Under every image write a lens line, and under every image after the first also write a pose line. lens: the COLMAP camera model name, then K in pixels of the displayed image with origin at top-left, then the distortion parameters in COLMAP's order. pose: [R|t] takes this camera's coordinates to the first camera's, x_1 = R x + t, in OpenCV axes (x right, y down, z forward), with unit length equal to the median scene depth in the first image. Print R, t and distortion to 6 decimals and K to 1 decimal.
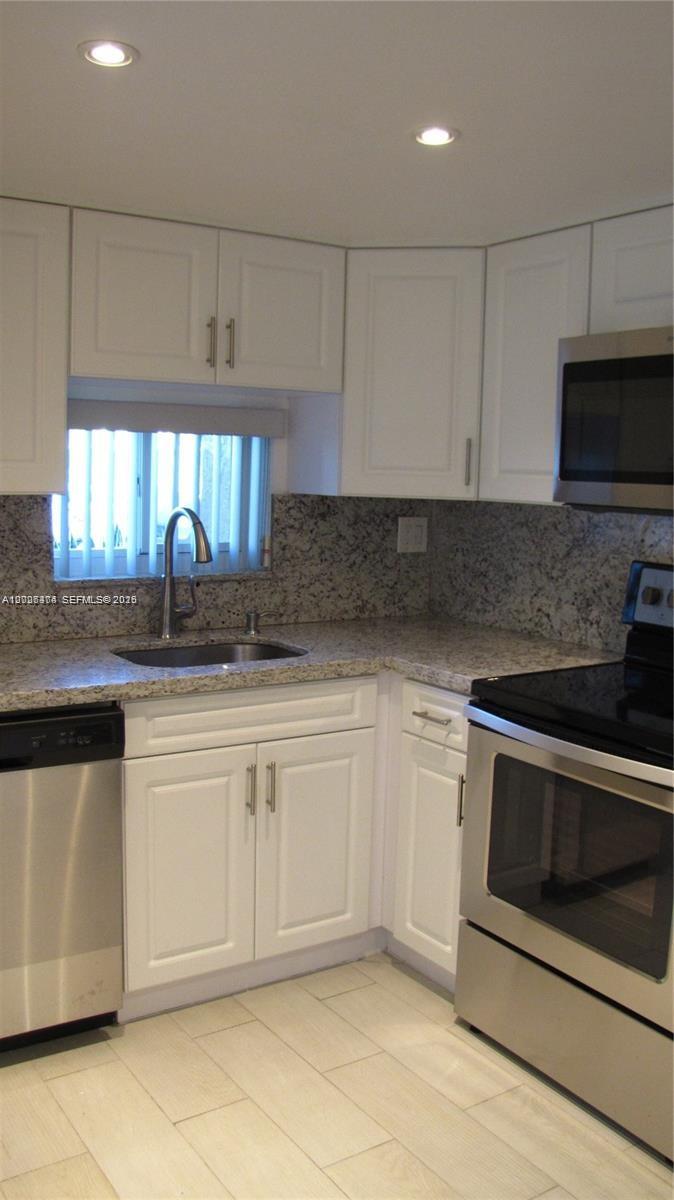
lens RADIAL K [[1043.4, 0, 337.0], [0, 1043.4, 600.0], [0, 0, 1]] dist [-0.172131, 0.152255]
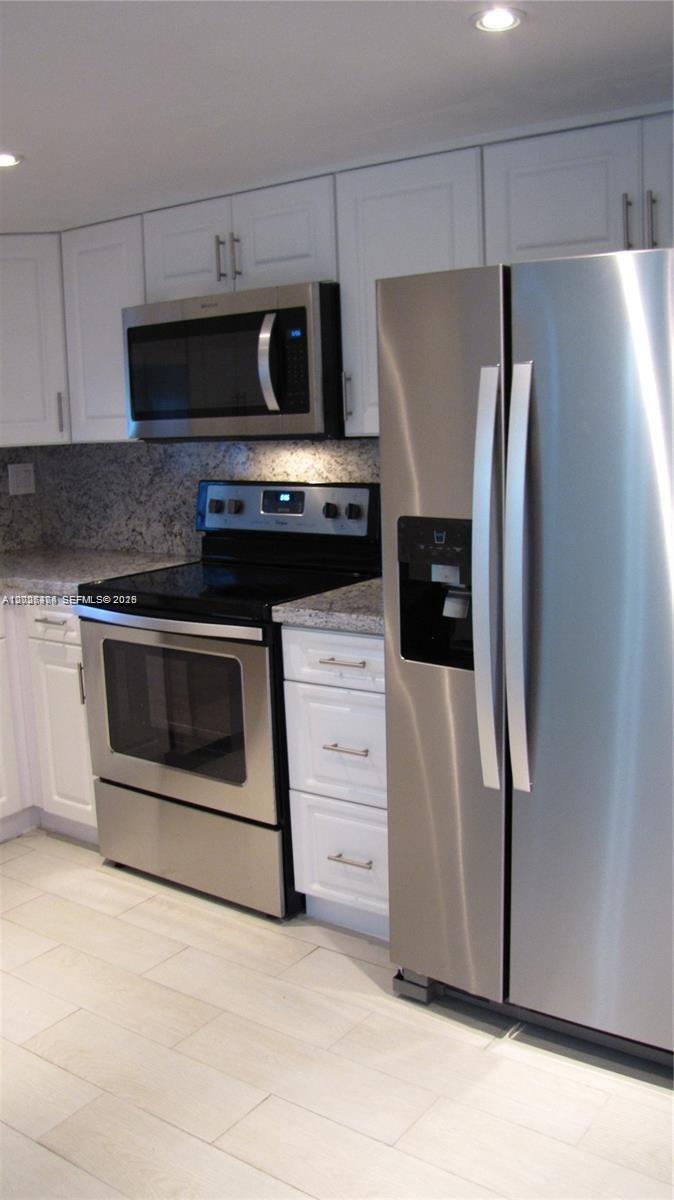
lens RADIAL K [[1048.0, 0, 342.2], [0, 1048.0, 591.4], [0, 0, 1]] dist [-0.187104, 0.177665]
pose [[0.932591, -0.114461, 0.342305, -0.001264], [0.100542, 0.993229, 0.058196, 0.037840], [-0.346649, -0.019857, 0.937785, -0.243874]]
